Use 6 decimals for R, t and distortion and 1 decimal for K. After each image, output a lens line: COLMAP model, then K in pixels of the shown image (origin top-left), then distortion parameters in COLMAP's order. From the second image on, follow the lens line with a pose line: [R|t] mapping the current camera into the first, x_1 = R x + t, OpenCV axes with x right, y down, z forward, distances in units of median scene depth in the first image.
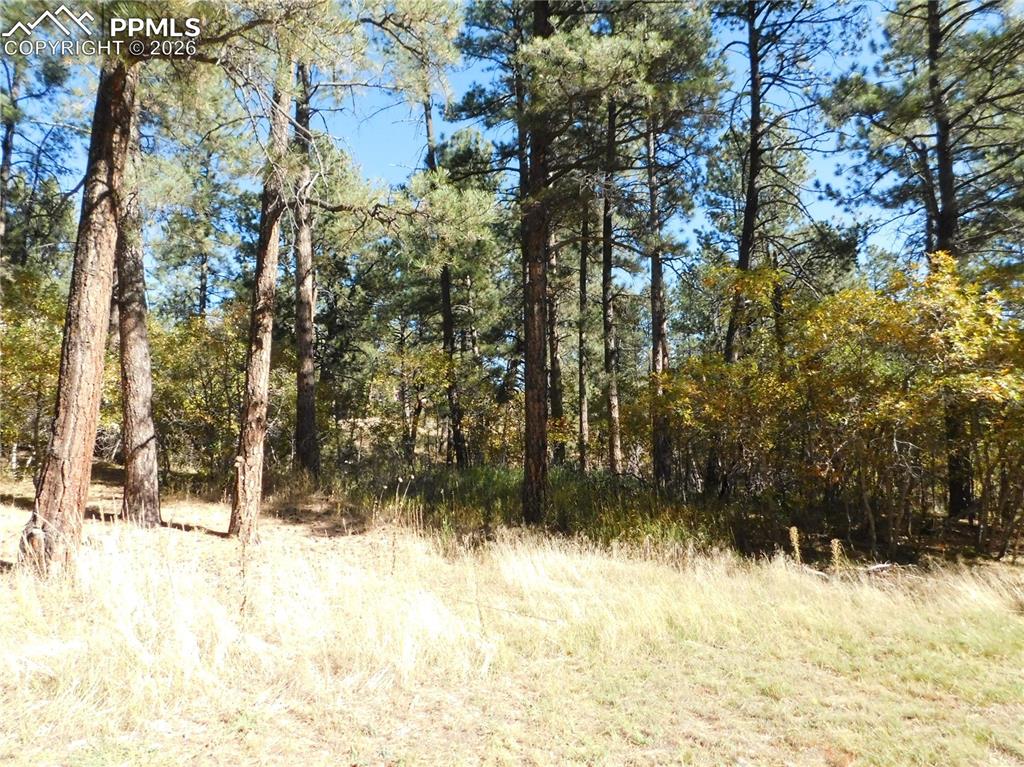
lens RADIAL K [[682.0, 0, 512.0], [0, 682.0, 383.5], [0, 0, 1]] dist [-0.082002, 0.071462]
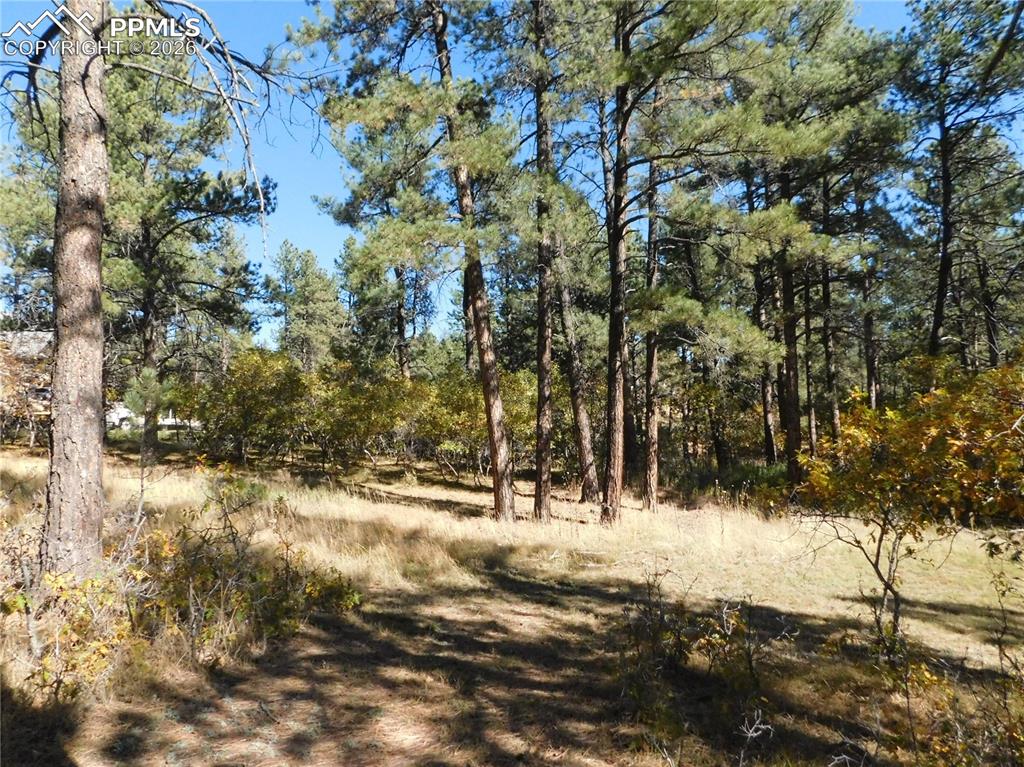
lens RADIAL K [[682.0, 0, 512.0], [0, 682.0, 383.5], [0, 0, 1]] dist [-0.082002, 0.071462]
pose [[0.960904, -0.039754, -0.274012, -0.316538], [0.047462, 0.998640, 0.021557, -0.287422], [0.272782, -0.033719, 0.961485, -1.411508]]
